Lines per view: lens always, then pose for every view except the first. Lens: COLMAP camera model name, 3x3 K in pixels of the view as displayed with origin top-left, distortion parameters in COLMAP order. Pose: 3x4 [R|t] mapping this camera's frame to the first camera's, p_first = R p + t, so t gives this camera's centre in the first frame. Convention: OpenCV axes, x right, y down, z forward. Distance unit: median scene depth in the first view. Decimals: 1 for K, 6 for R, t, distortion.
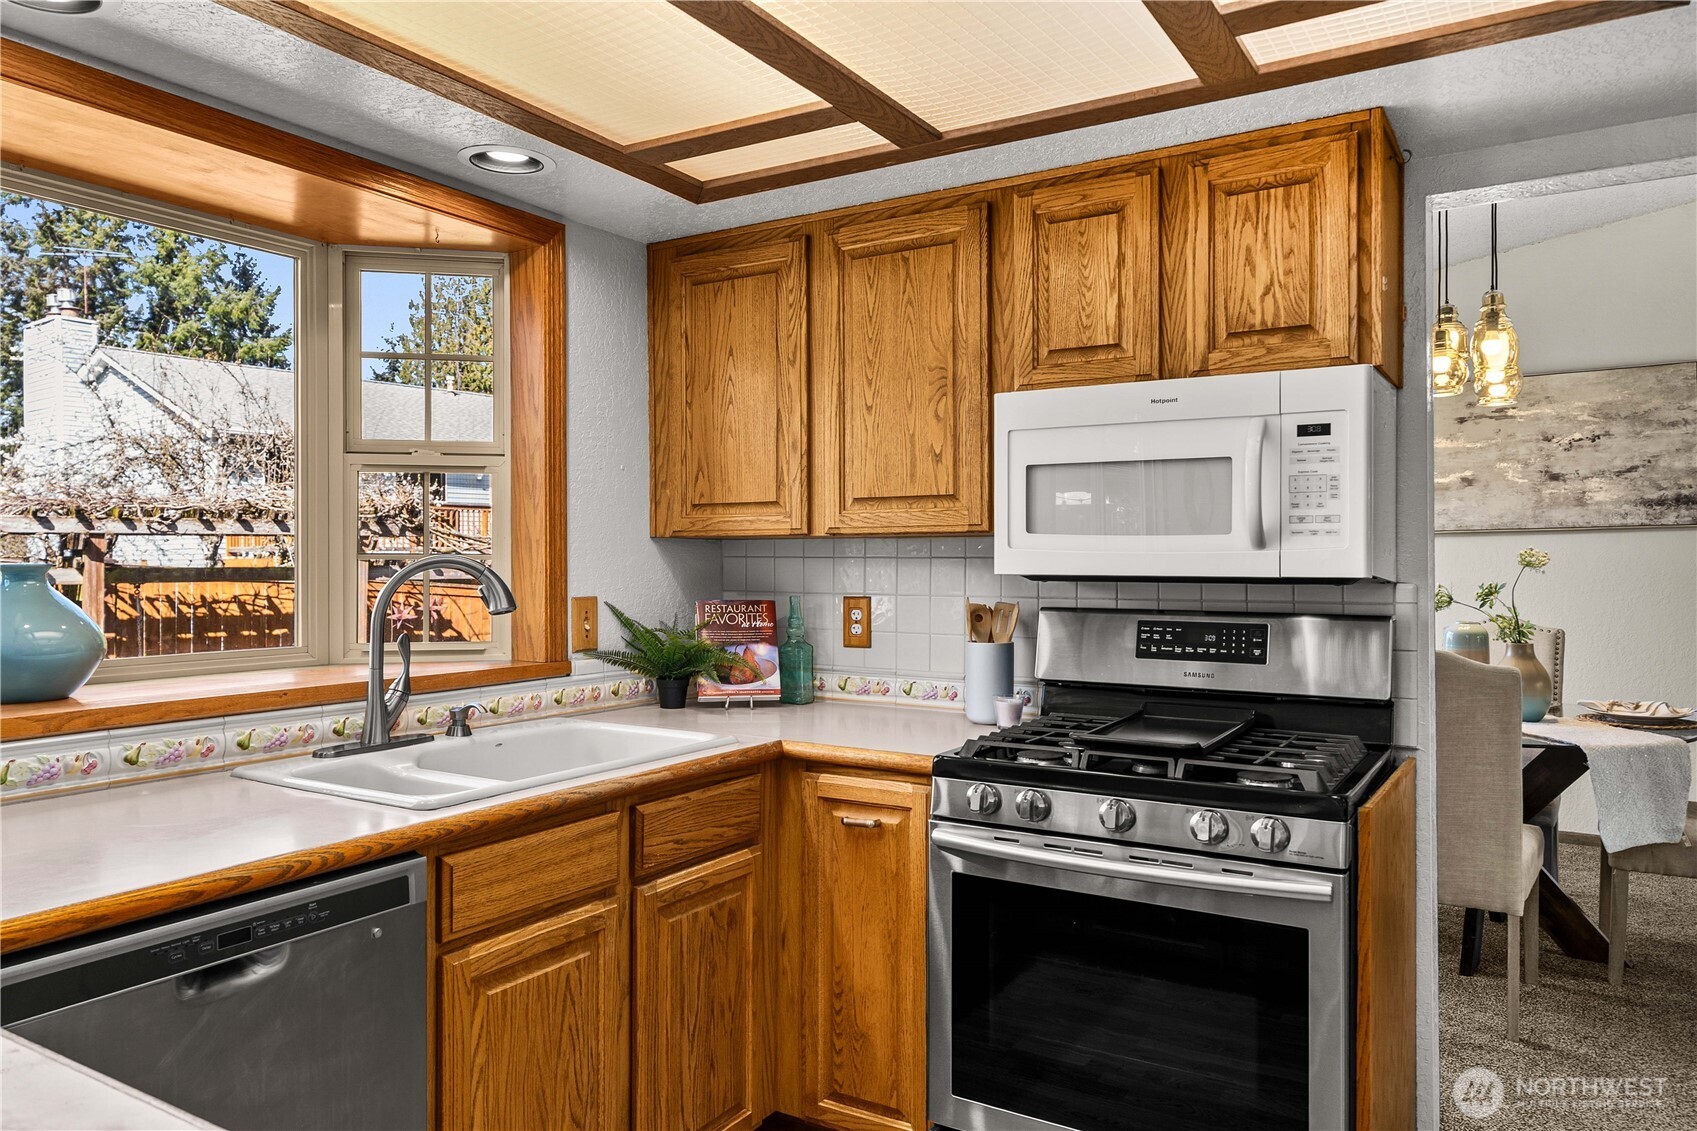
lens RADIAL K [[1169.9, 0, 835.5], [0, 1169.9, 556.4], [0, 0, 1]] dist [-0.003239, 0.004840]
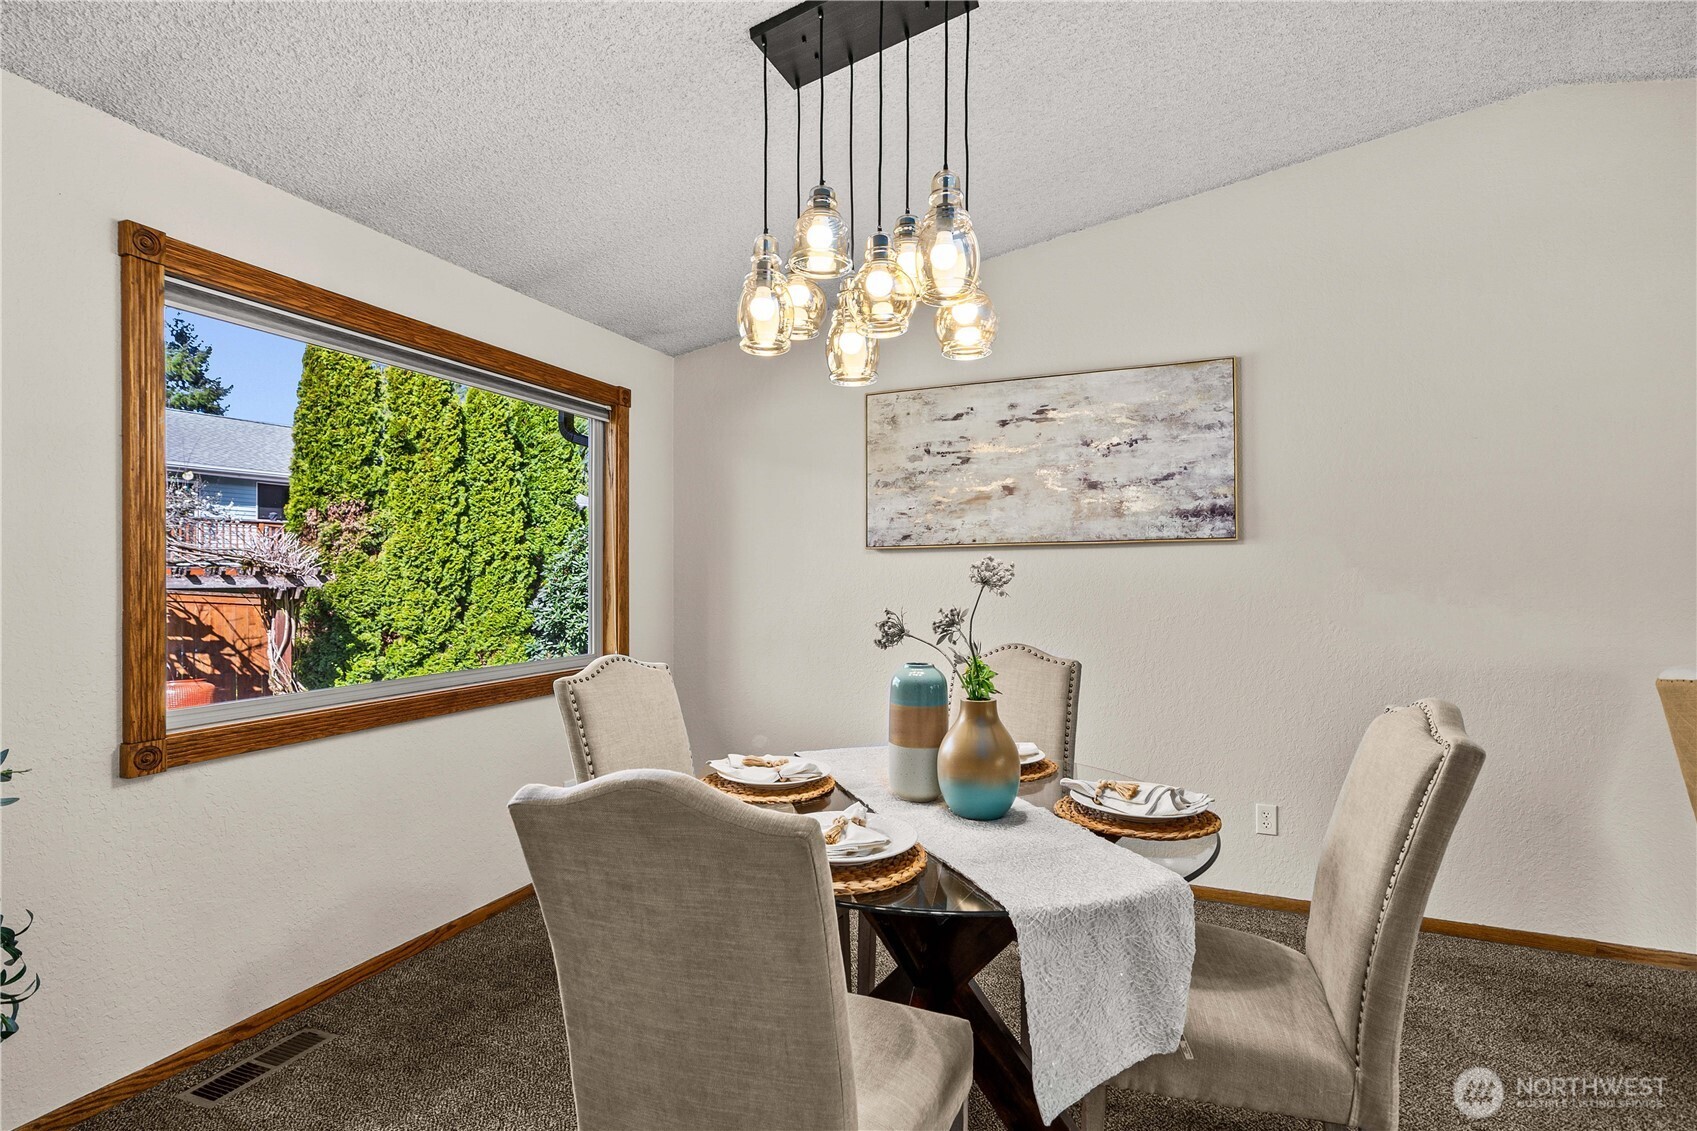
lens RADIAL K [[809.2, 0, 850.1], [0, 809.2, 574.1], [0, 0, 1]] dist [-0.000746, -0.000776]
pose [[0.984817, 0.007019, 0.173453, 0.426652], [-0.007463, 0.999970, 0.001909, 0.002140], [-0.173435, -0.003174, 0.984840, 0.549294]]
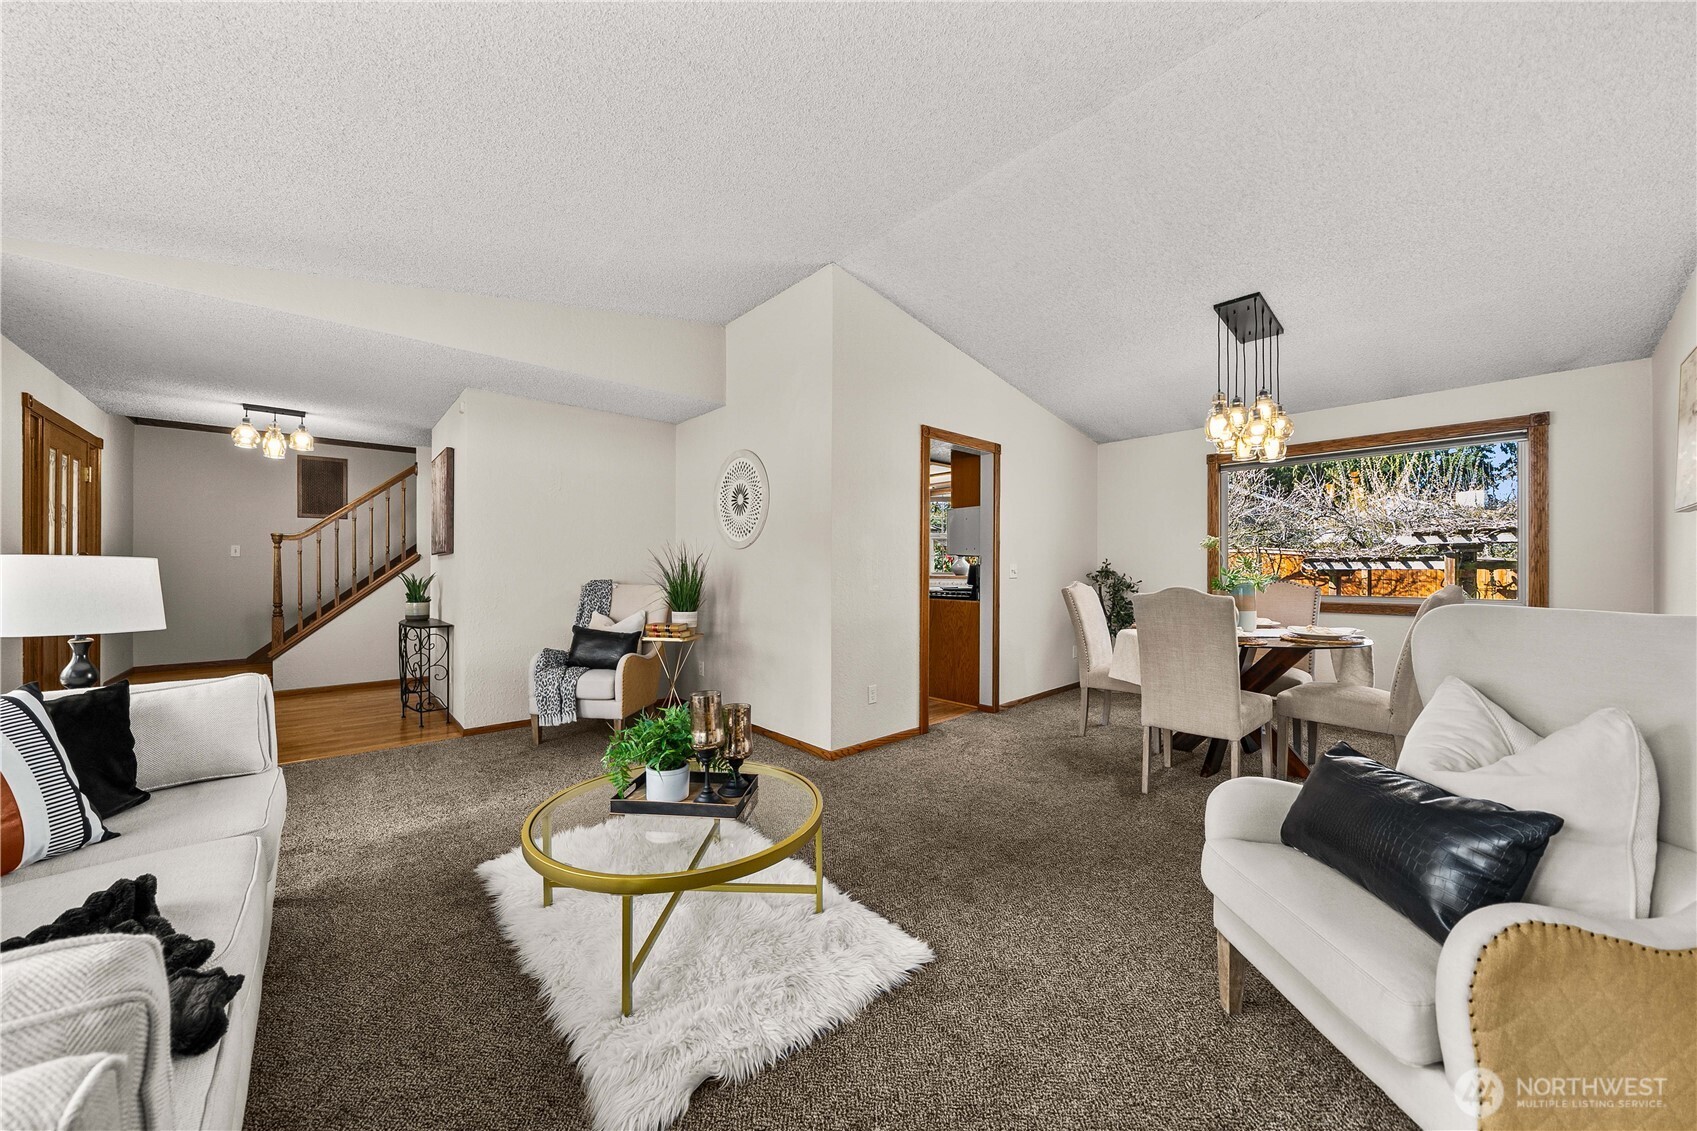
lens RADIAL K [[585.3, 0, 843.2], [0, 585.3, 566.0], [0, 0, 1]] dist [-0.001911, -0.000165]
pose [[-0.255574, 0.000074, -0.966789, 1.537706], [0.005995, 0.999981, -0.001508, 0.034592], [0.966771, -0.006182, -0.255570, 0.665155]]
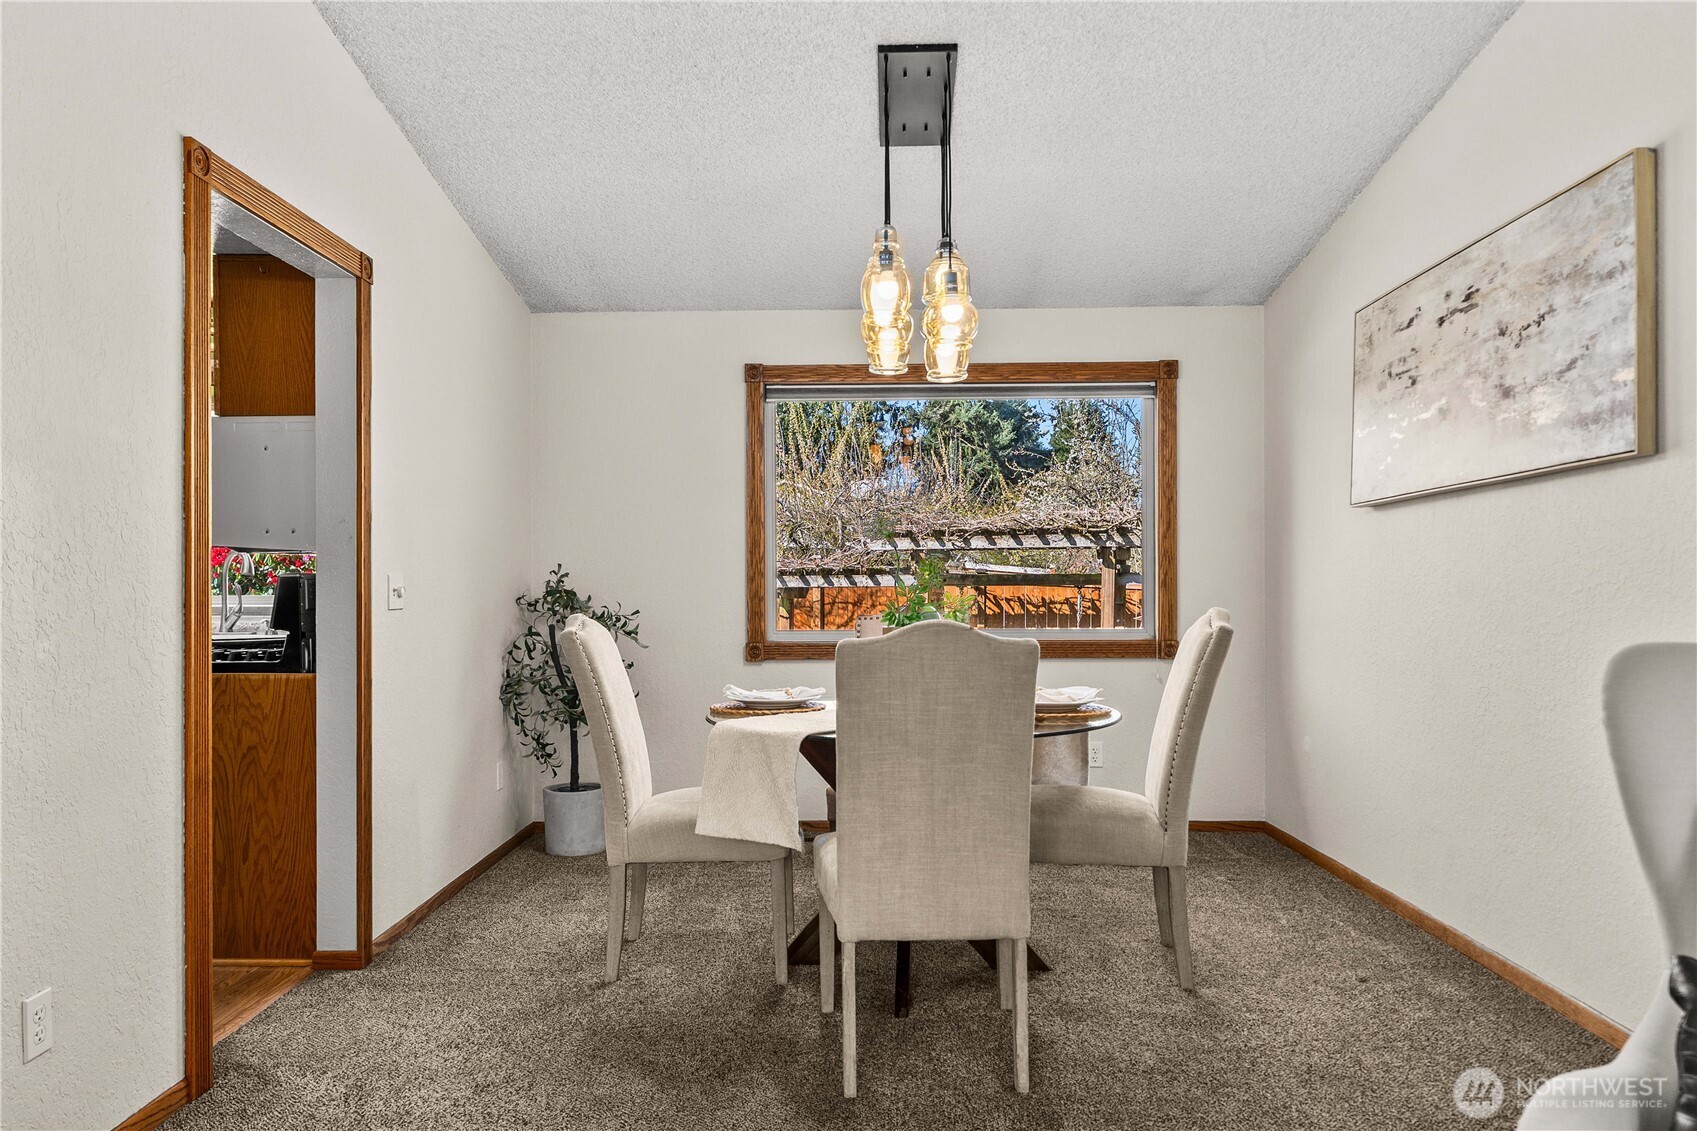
lens RADIAL K [[1169.9, 0, 858.6], [0, 1169.9, 591.6], [0, 0, 1]] dist [-0.003239, 0.004840]
pose [[0.527573, 0.006044, -0.849488, 1.278099], [0.005929, 0.999924, 0.010796, 0.037545], [0.849489, -0.010732, 0.527497, 0.513003]]
